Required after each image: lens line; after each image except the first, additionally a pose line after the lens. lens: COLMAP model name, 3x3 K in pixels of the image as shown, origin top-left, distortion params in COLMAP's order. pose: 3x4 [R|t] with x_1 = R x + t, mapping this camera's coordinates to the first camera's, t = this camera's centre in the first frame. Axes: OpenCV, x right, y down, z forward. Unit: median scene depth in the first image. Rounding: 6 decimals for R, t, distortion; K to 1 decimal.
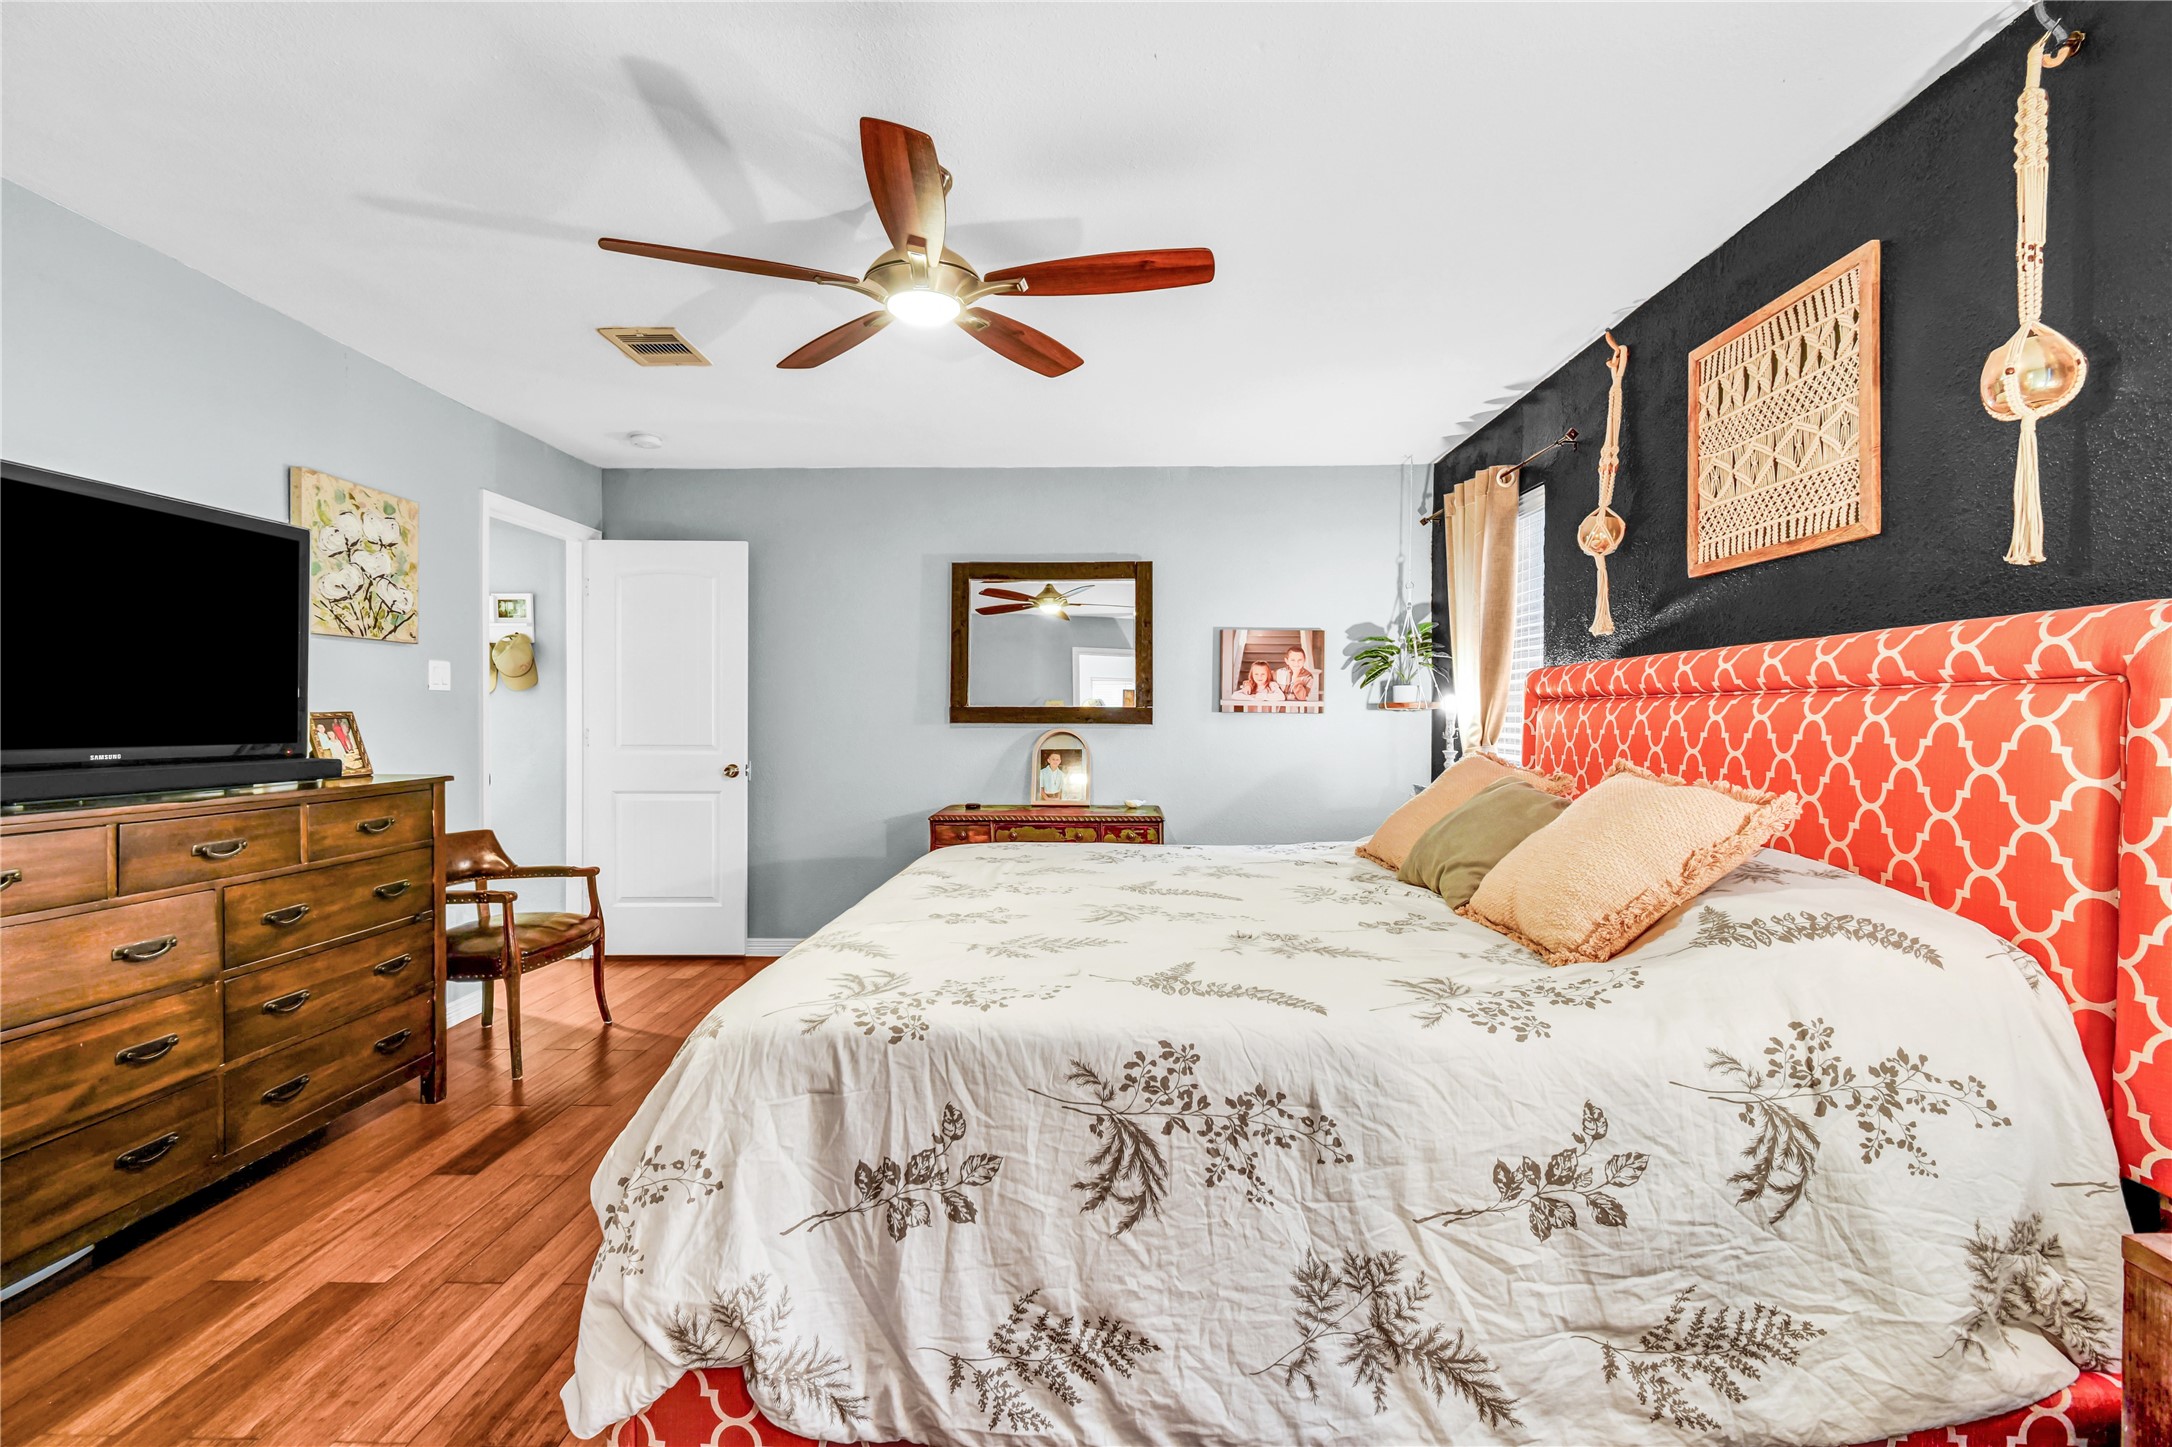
lens RADIAL K [[956.9, 0, 1091.2], [0, 956.9, 723.7], [0, 0, 1]] dist [0.006029, -0.001724]
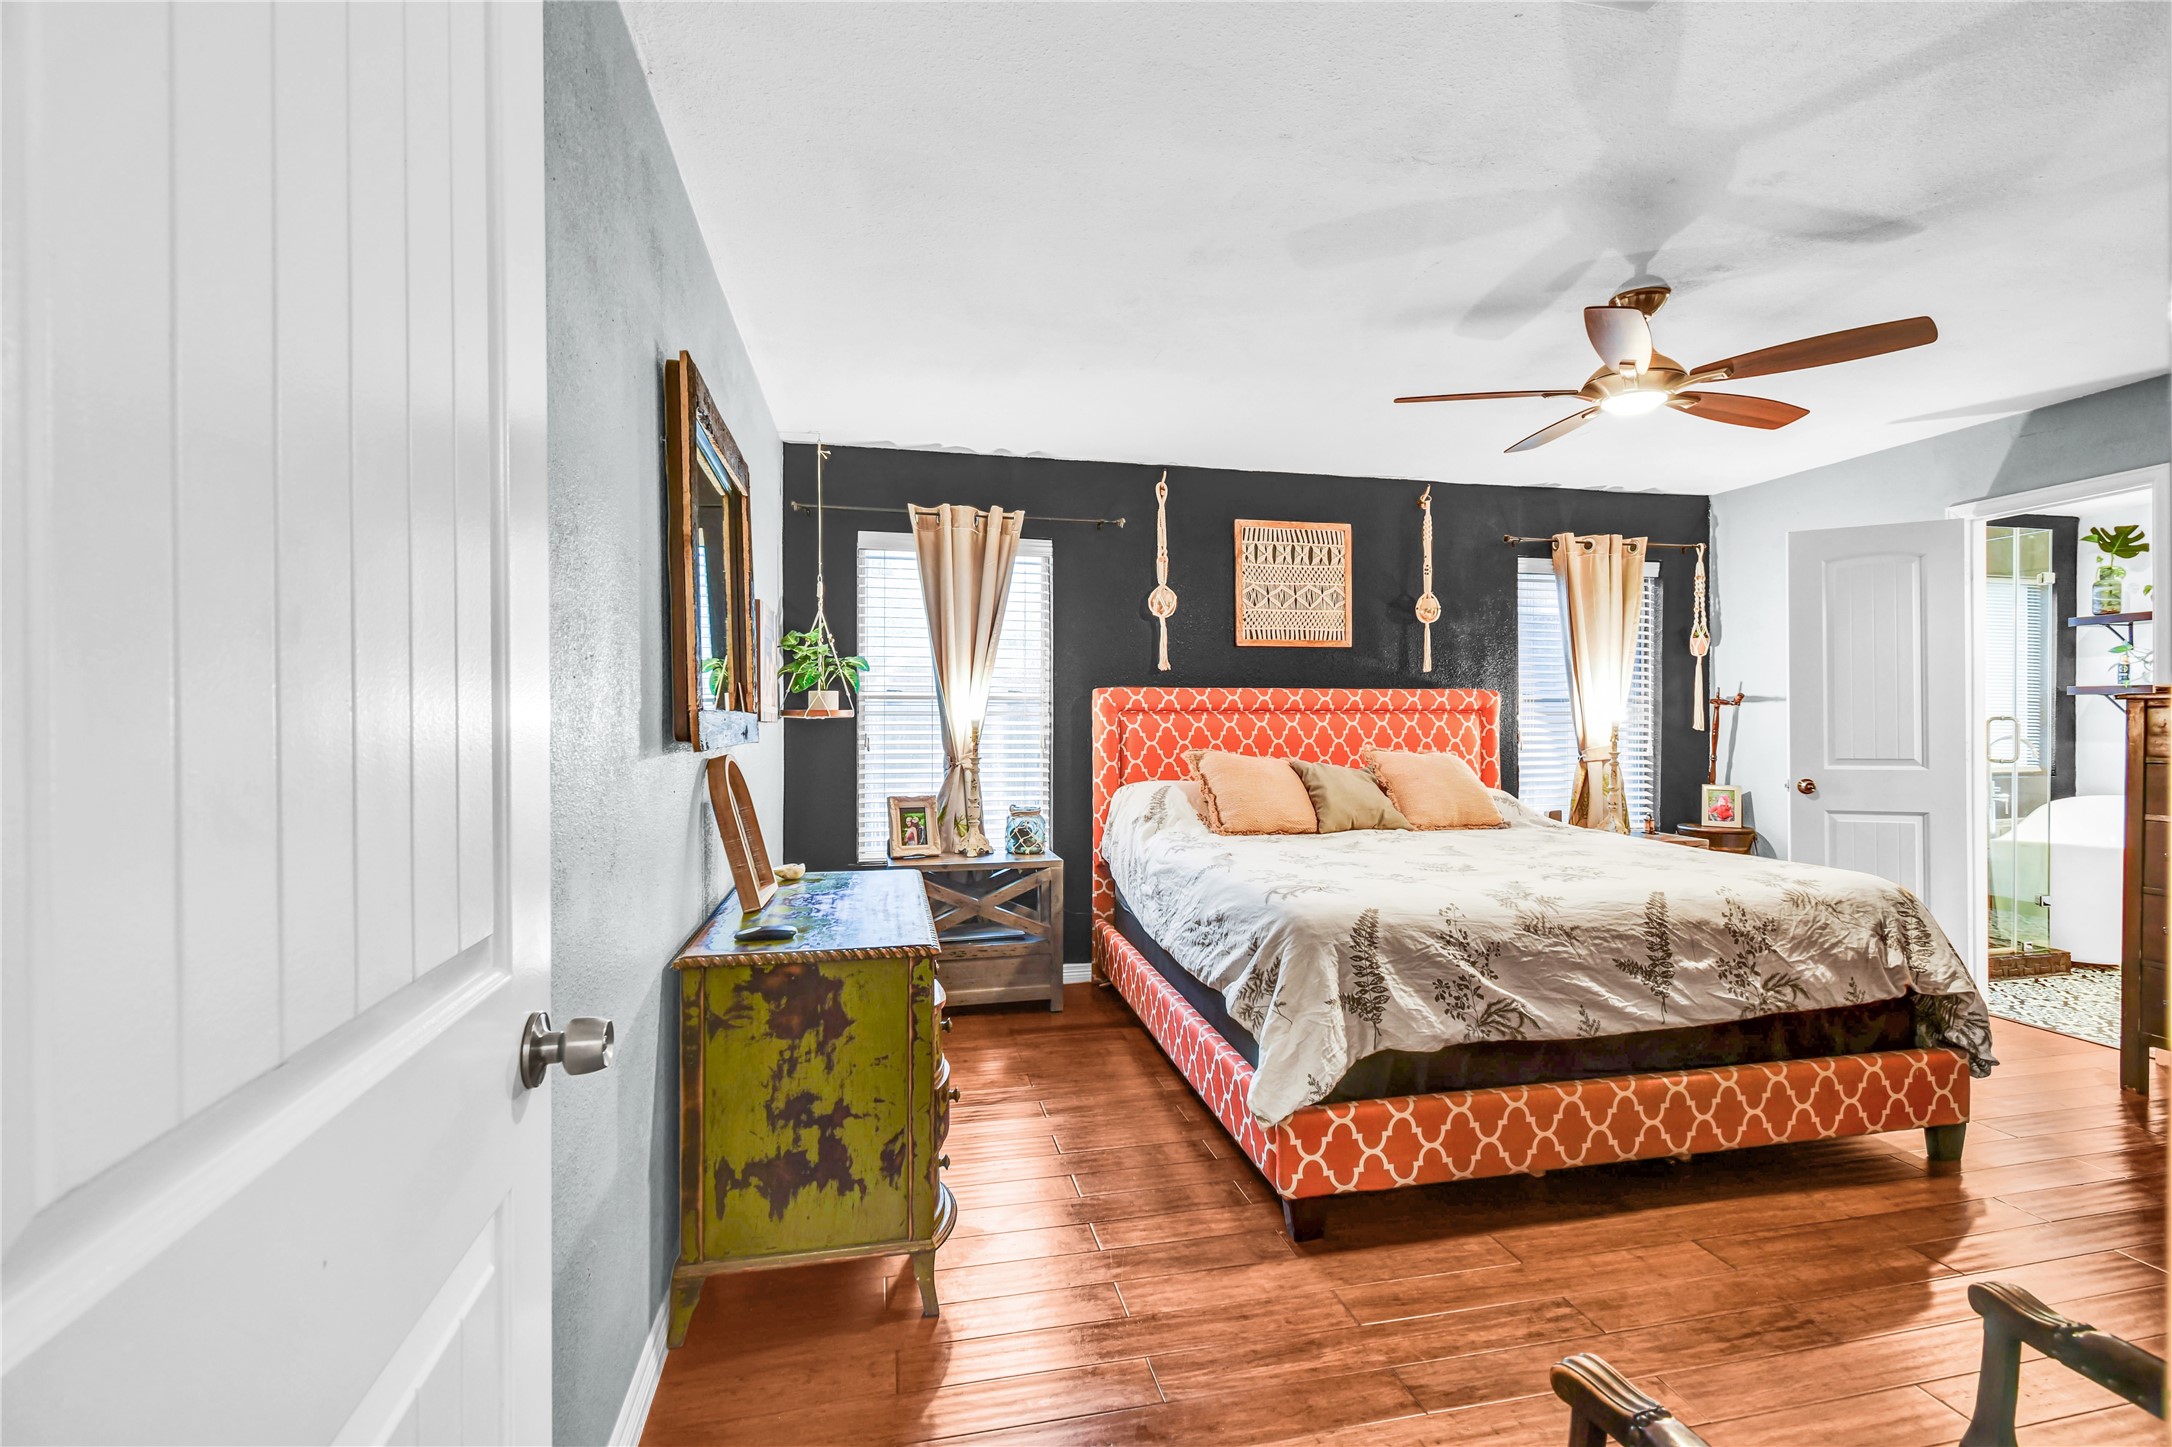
lens RADIAL K [[956.9, 0, 1091.2], [0, 956.9, 723.7], [0, 0, 1]] dist [0.006029, -0.001724]
pose [[-0.239448, -0.004853, 0.970897, -1.941112], [0.010251, 0.999919, 0.007526, -0.044338], [-0.970855, 0.011755, -0.239379, 3.166516]]
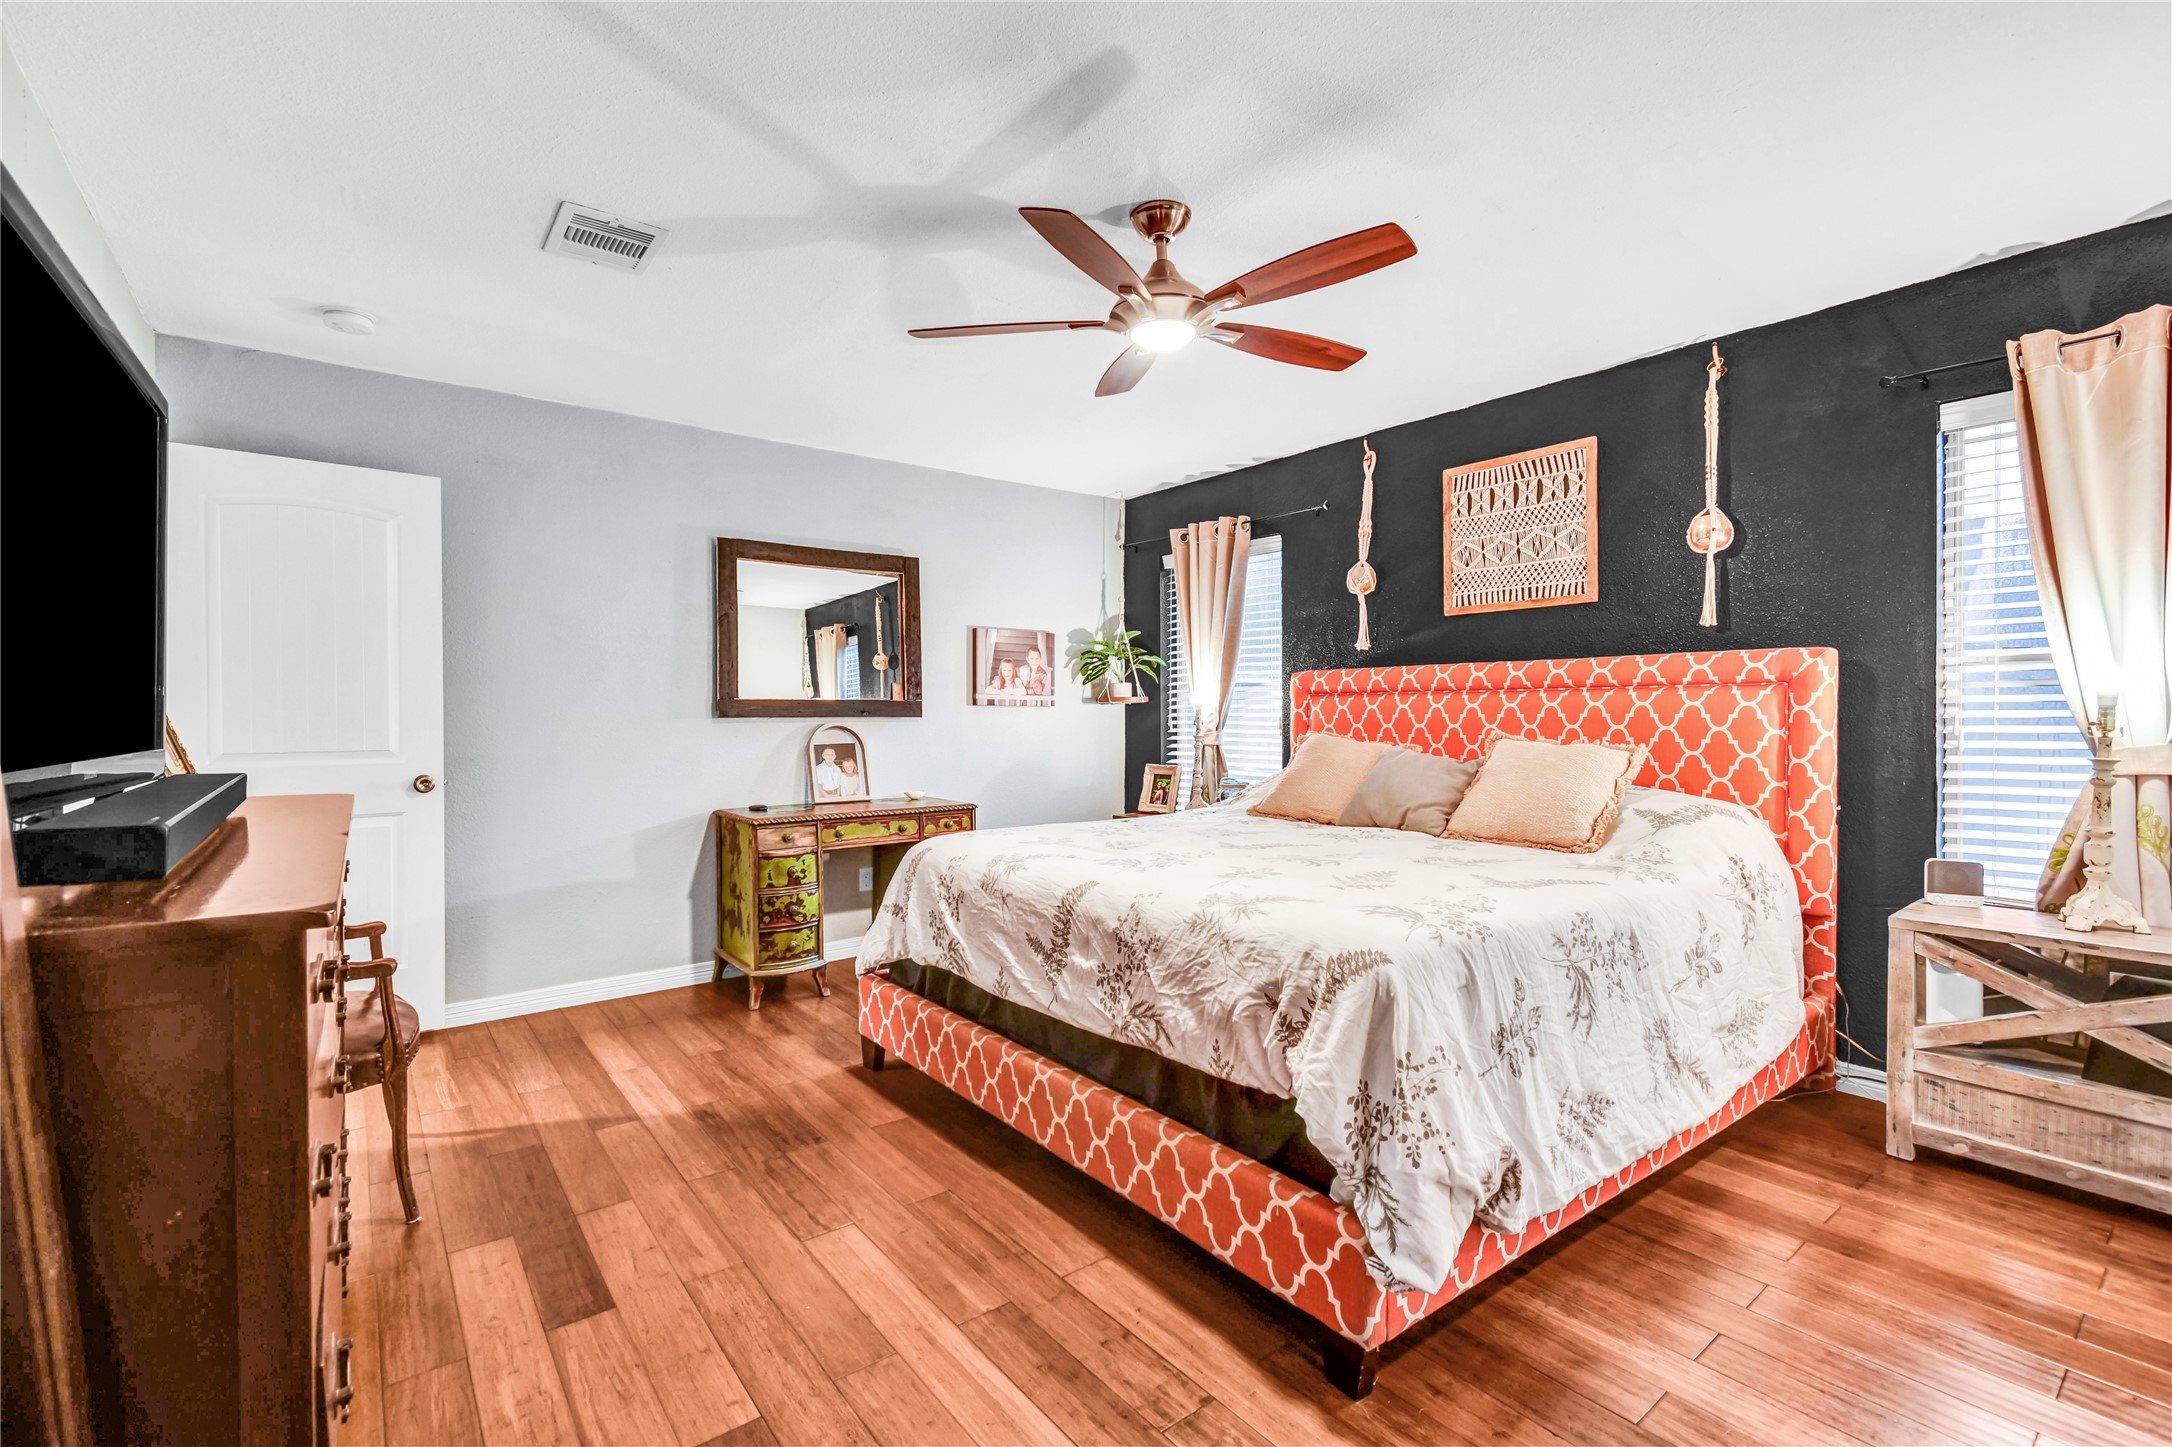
lens RADIAL K [[957.4, 0, 1099.5], [0, 957.4, 720.5], [0, 0, 1]] dist [0.008160, -0.001079]
pose [[0.771209, -0.009913, 0.636505, -1.485021], [0.011226, 0.999935, 0.001971, 0.014451], [-0.636483, 0.005625, 0.771270, 0.305855]]
